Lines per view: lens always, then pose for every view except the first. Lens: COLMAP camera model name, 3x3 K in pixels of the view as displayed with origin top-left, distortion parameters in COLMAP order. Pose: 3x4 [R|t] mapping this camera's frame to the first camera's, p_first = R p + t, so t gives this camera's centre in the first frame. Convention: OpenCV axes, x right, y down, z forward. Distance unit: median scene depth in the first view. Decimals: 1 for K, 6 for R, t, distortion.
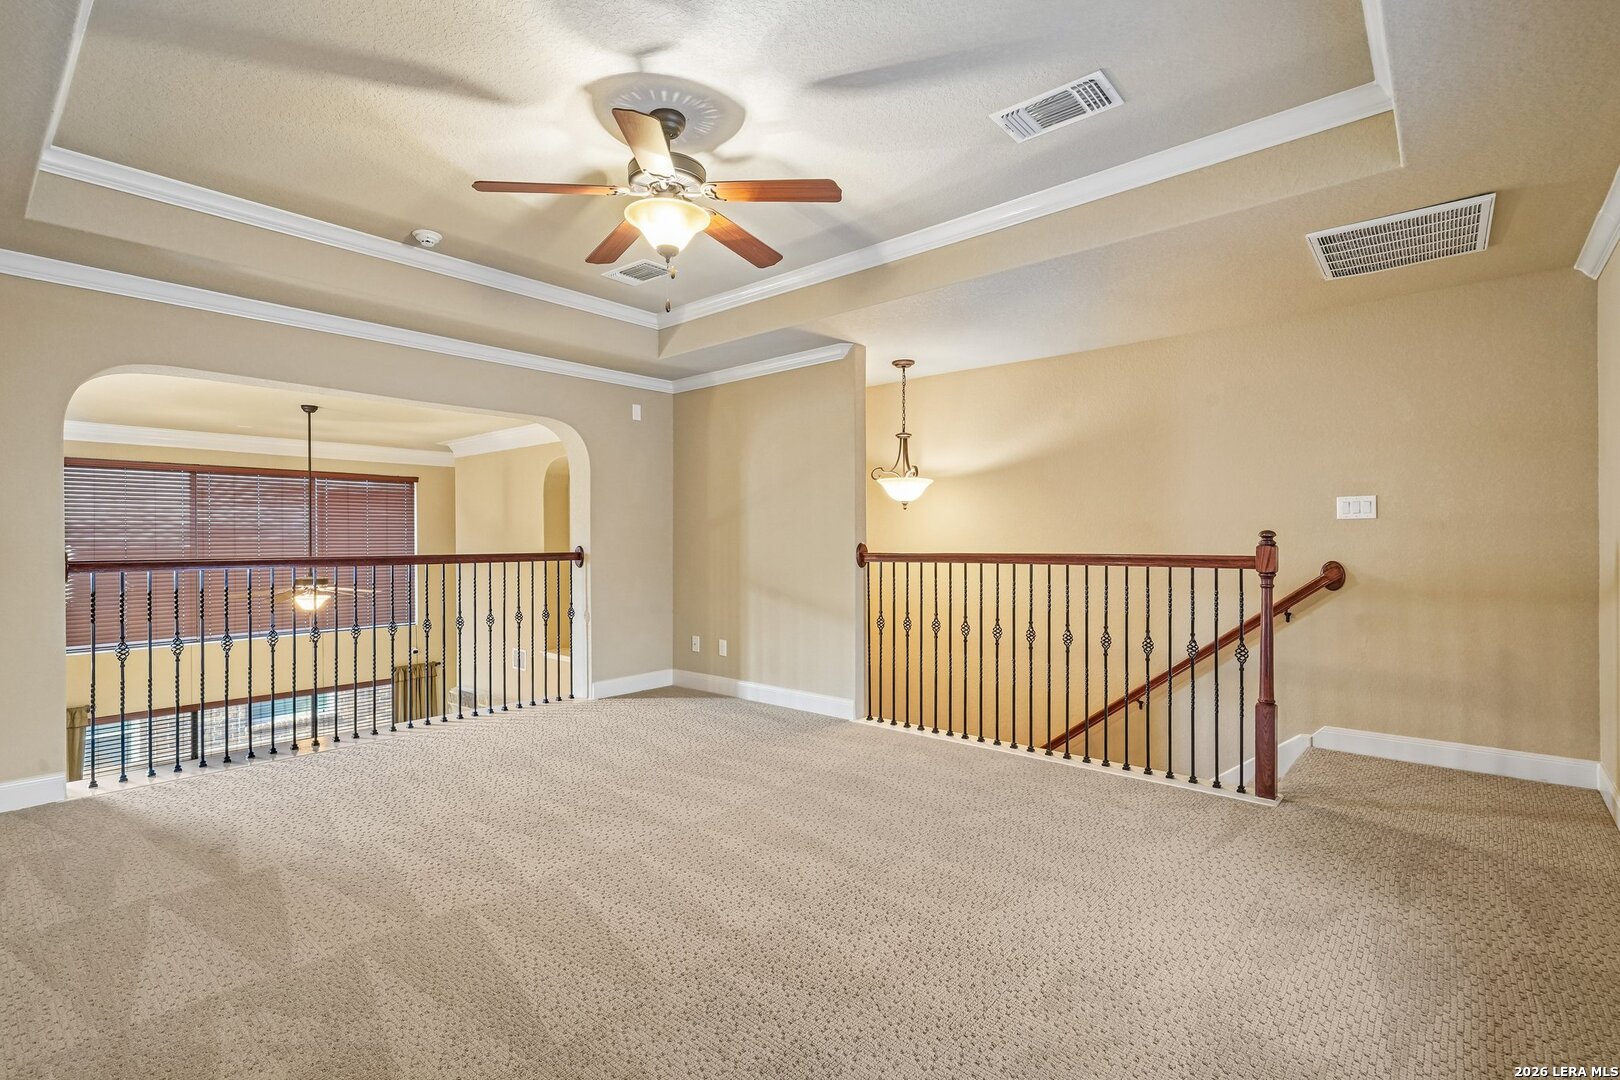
lens RADIAL K [[756.5, 0, 810.1], [0, 756.5, 542.2], [0, 0, 1]] dist [0.007851, 0.001490]
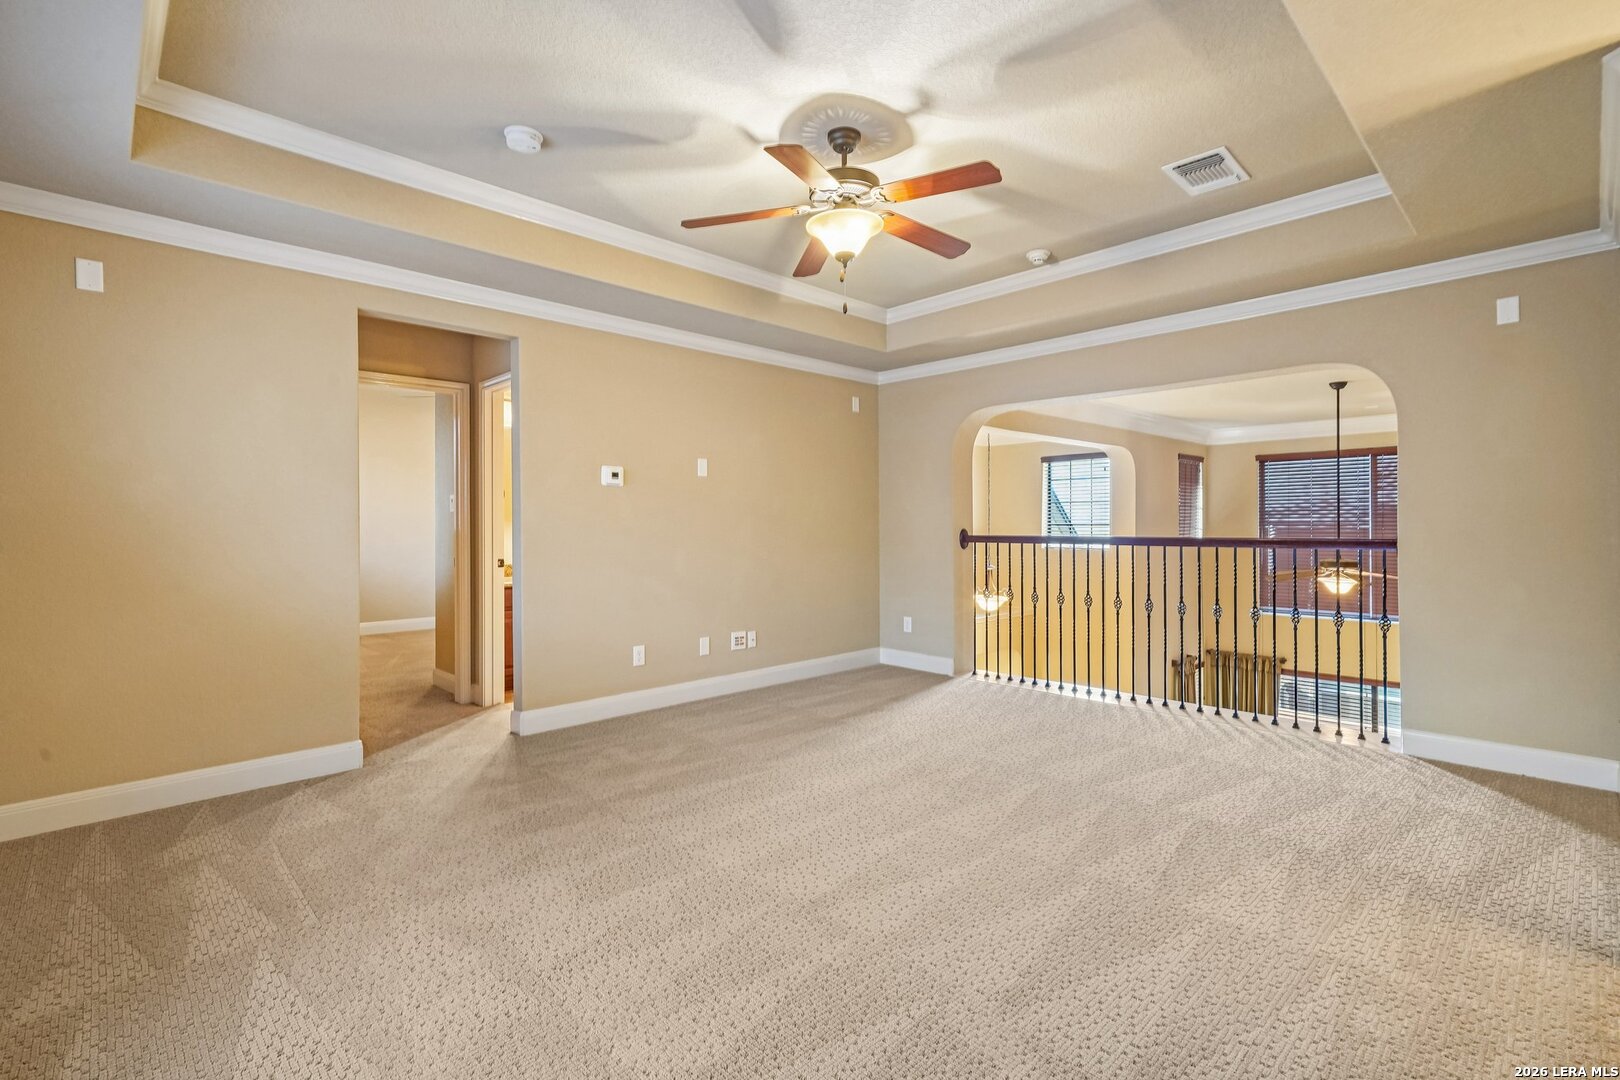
lens RADIAL K [[756.5, 0, 824.7], [0, 756.5, 523.5], [0, 0, 1]] dist [0.007851, 0.001490]
pose [[-0.089629, 0.002137, -0.995973, 0.370390], [0.001535, 0.999997, 0.002007, -0.002690], [0.995974, -0.001349, -0.089632, 0.442736]]
